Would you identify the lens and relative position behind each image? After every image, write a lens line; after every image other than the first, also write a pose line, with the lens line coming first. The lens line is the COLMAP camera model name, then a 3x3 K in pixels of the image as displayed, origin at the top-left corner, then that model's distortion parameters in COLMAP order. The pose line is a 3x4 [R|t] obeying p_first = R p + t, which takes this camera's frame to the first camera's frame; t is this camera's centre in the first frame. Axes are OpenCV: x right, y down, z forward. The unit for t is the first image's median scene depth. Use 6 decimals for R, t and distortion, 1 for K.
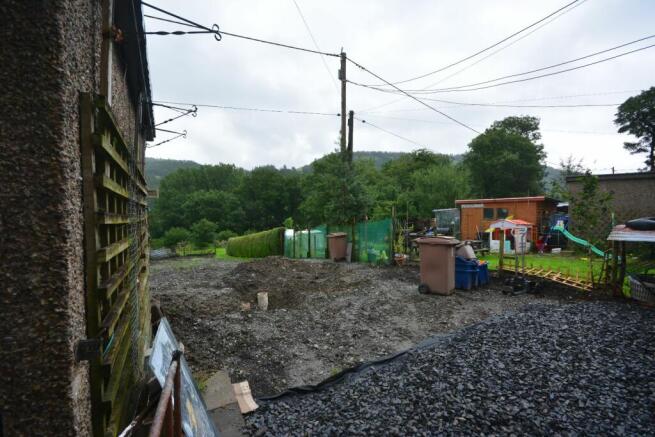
lens RADIAL K [[287.0, 0, 326.1], [0, 287.0, 217.3], [0, 0, 1]] dist [-0.003969, -0.001145]
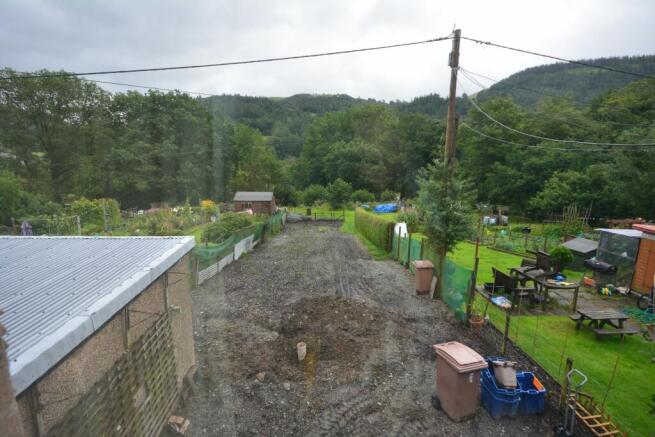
lens RADIAL K [[329.3, 0, 329.4], [0, 329.3, 217.7], [0, 0, 1]] dist [0.003963, 0.000517]
pose [[0.884221, 0.107098, -0.454624, 0.070617], [-0.022764, 0.982081, 0.187078, -0.080349], [0.466513, -0.155069, 0.870815, 0.001911]]
